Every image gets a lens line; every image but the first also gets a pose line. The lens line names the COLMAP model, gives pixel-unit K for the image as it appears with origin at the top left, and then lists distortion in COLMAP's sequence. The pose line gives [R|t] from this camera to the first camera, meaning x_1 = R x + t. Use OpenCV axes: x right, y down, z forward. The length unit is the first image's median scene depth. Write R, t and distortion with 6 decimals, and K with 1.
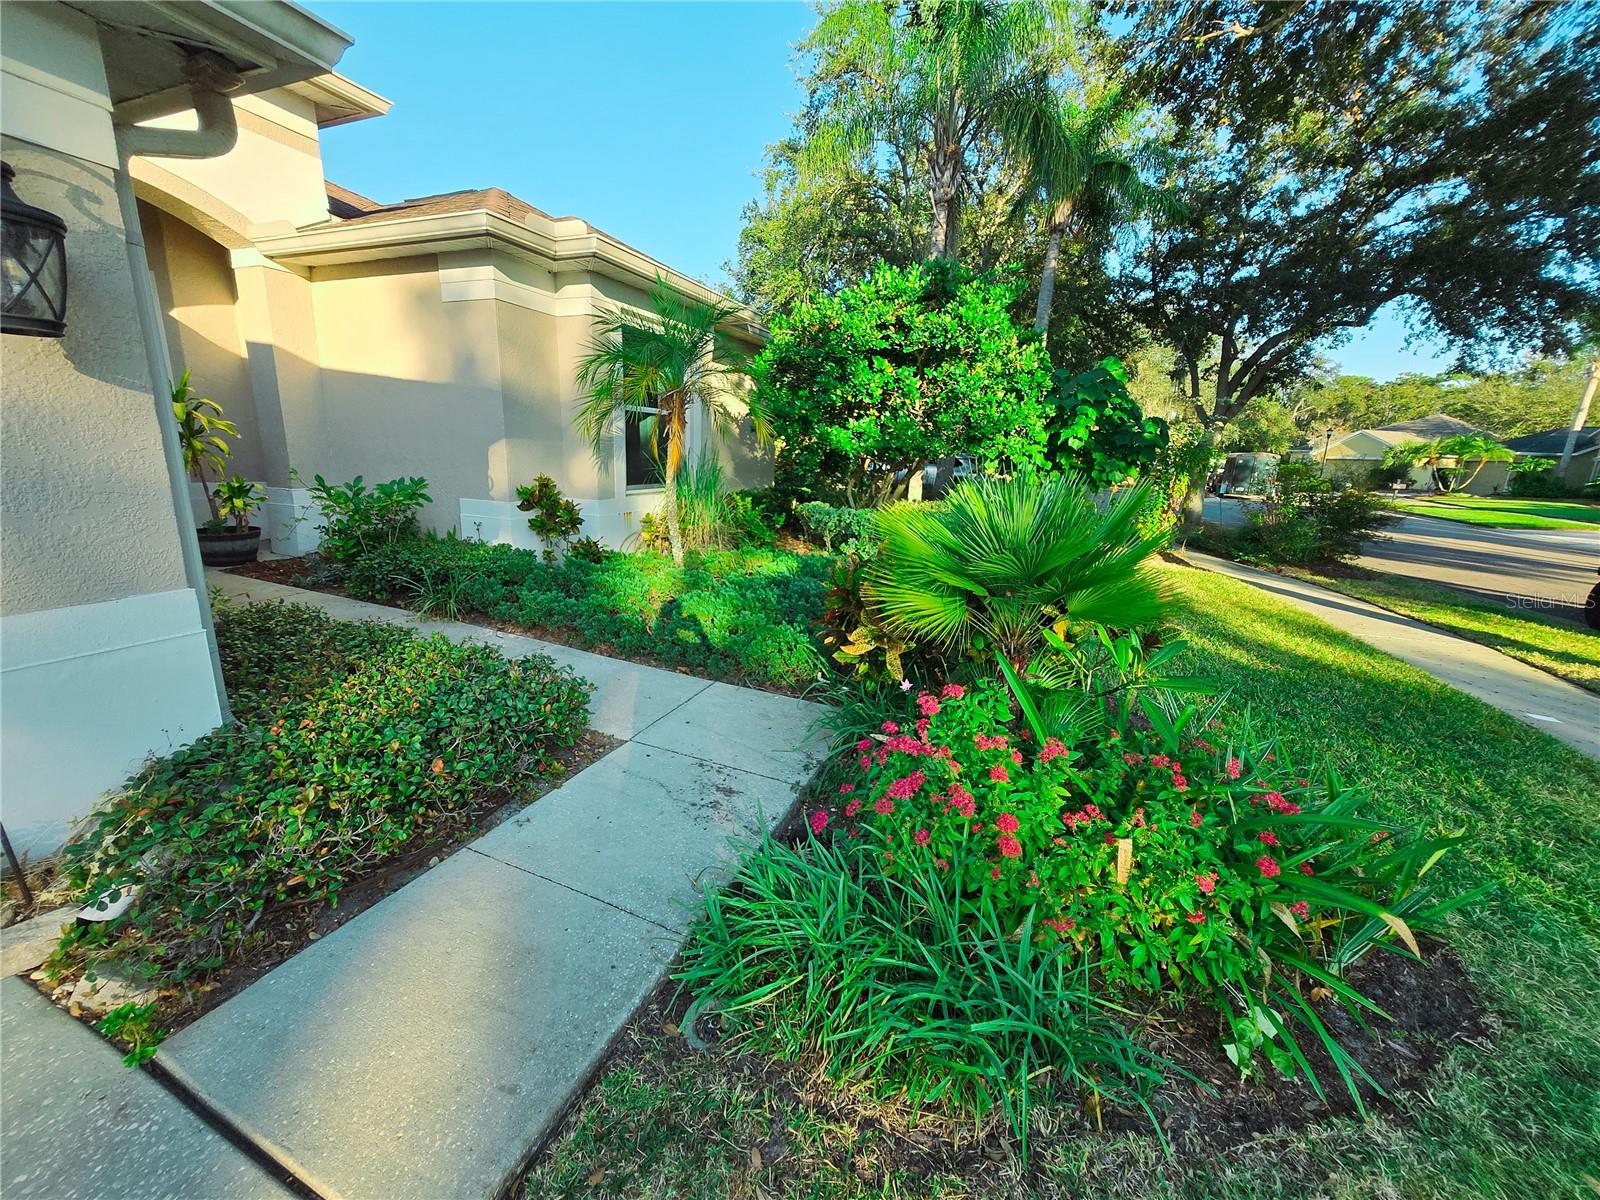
lens RADIAL K [[631.7, 0, 792.5], [0, 631.7, 597.2], [0, 0, 1]] dist [0.001474, 0.000041]
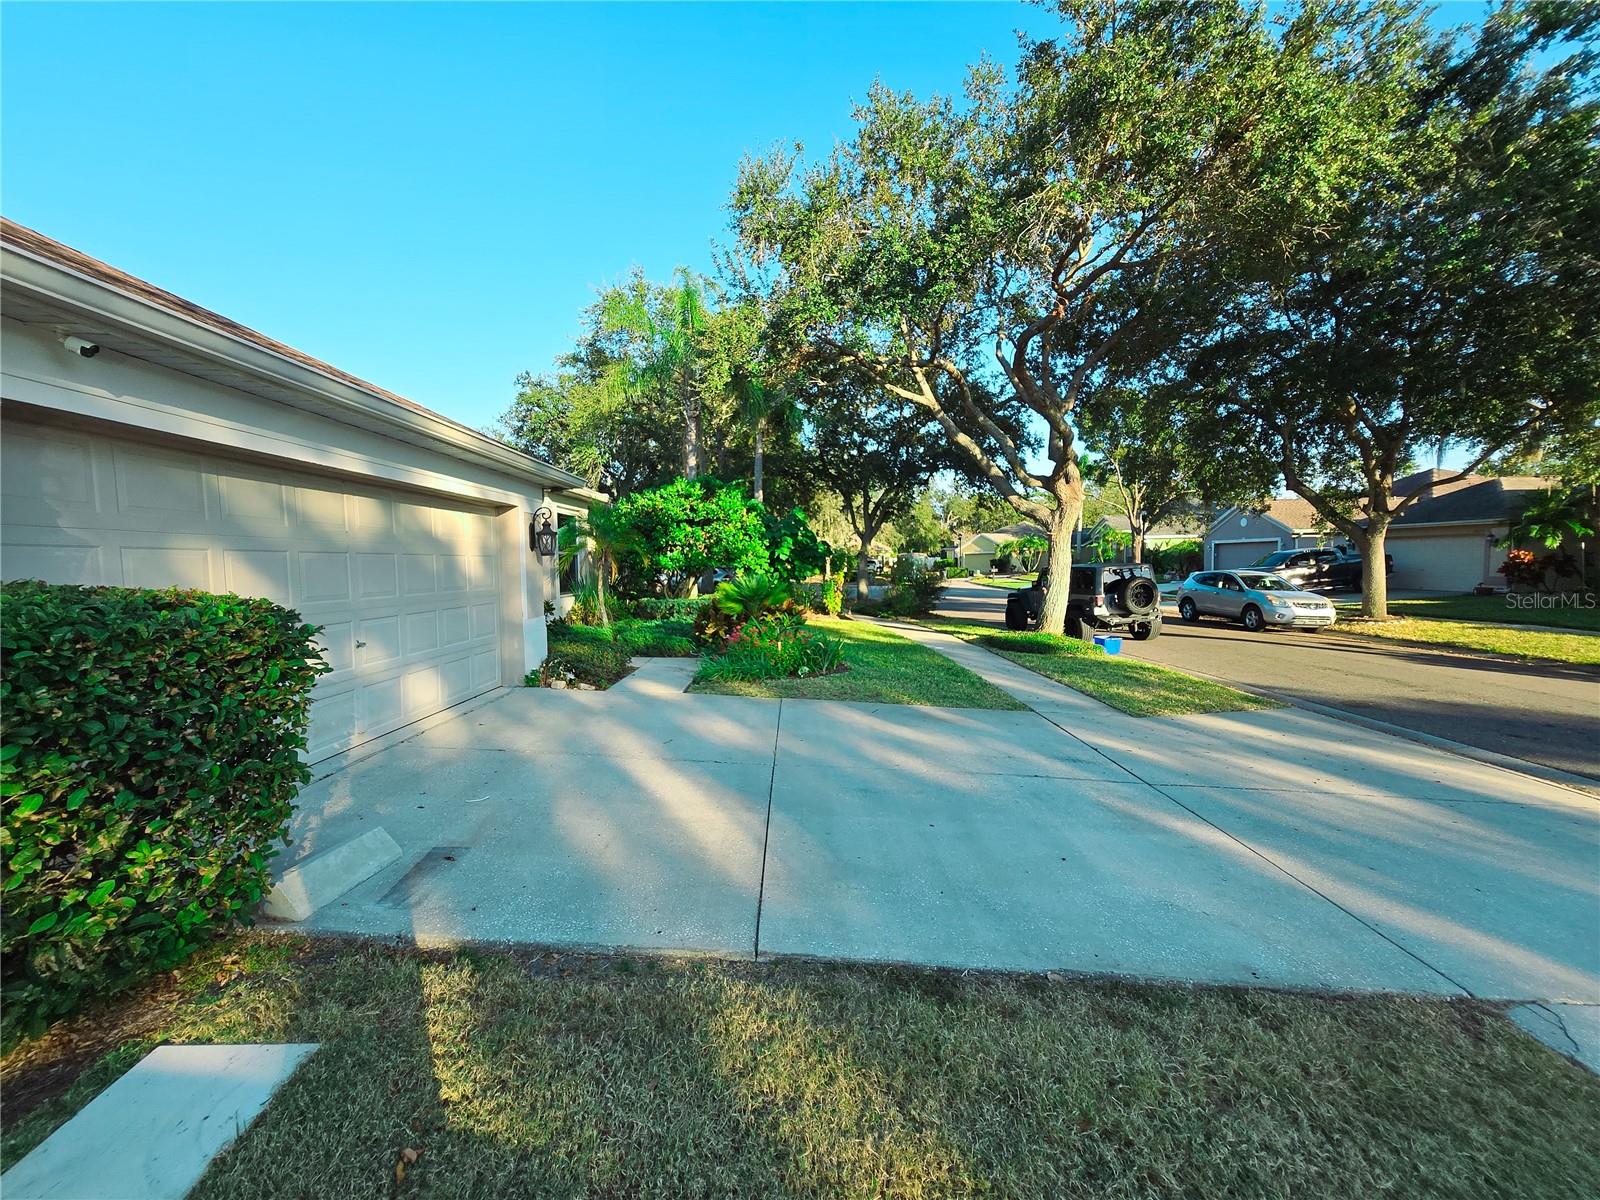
lens RADIAL K [[631.7, 0, 792.5], [0, 631.7, 597.2], [0, 0, 1]] dist [0.001474, 0.000041]
pose [[0.923634, -0.068280, 0.377144, -0.198187], [0.131149, 0.980907, -0.143599, 0.120370], [-0.360138, 0.182095, 0.914955, -0.585742]]
